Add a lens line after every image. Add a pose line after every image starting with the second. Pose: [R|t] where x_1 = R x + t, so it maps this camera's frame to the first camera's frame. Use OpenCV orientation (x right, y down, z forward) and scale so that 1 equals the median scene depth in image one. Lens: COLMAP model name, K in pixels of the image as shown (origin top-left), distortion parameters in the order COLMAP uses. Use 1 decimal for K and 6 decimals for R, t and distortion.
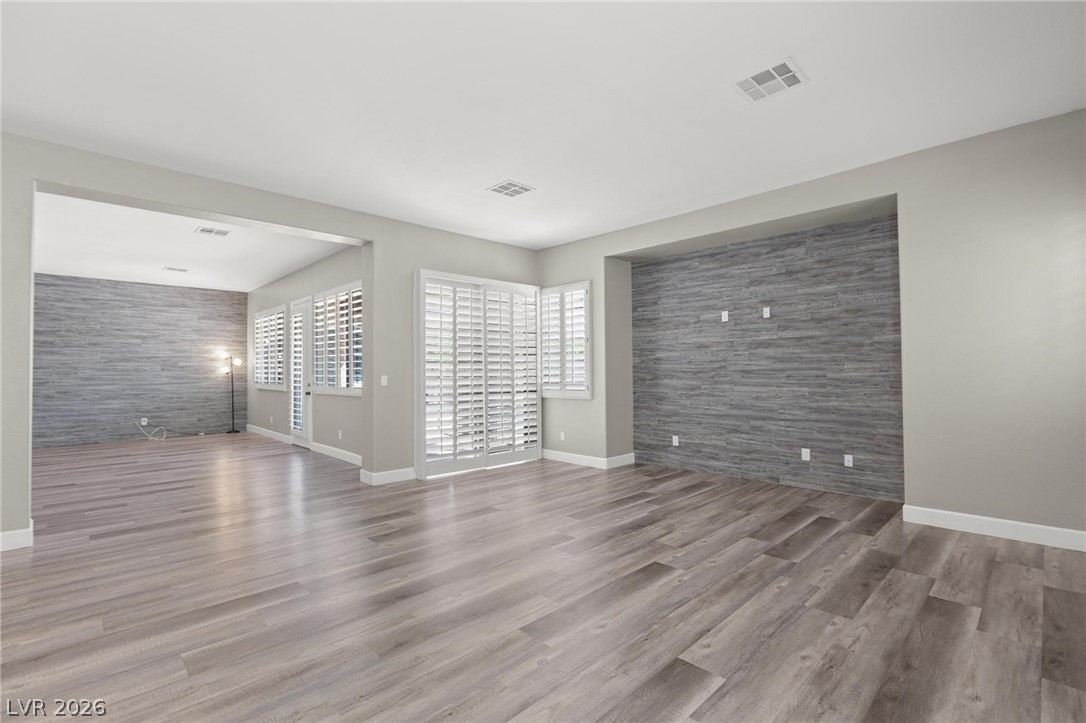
lens RADIAL K [[499.1, 0, 544.1], [0, 499.1, 360.0], [0, 0, 1]] dist [-0.009043, -0.000987]
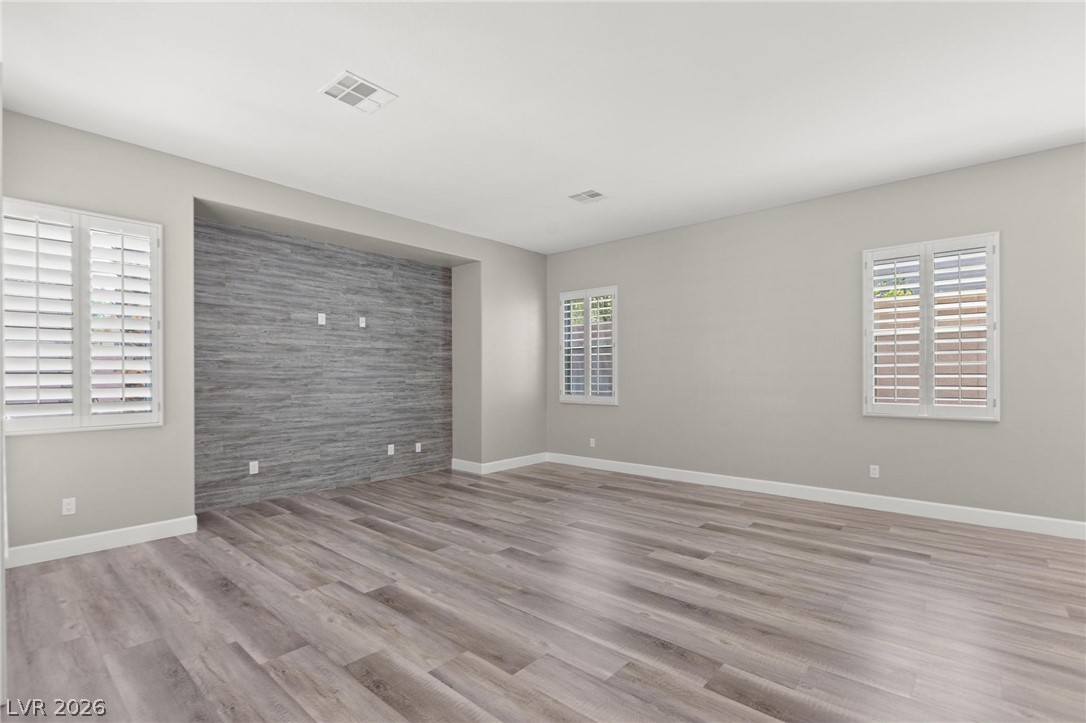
lens RADIAL K [[499.1, 0, 546.8], [0, 499.1, 376.3], [0, 0, 1]] dist [-0.009043, -0.000987]
pose [[-0.086136, 0.005158, 0.996270, -0.843041], [-0.018303, 0.999810, -0.006758, 0.024675], [-0.996115, -0.018817, -0.086025, 0.936119]]
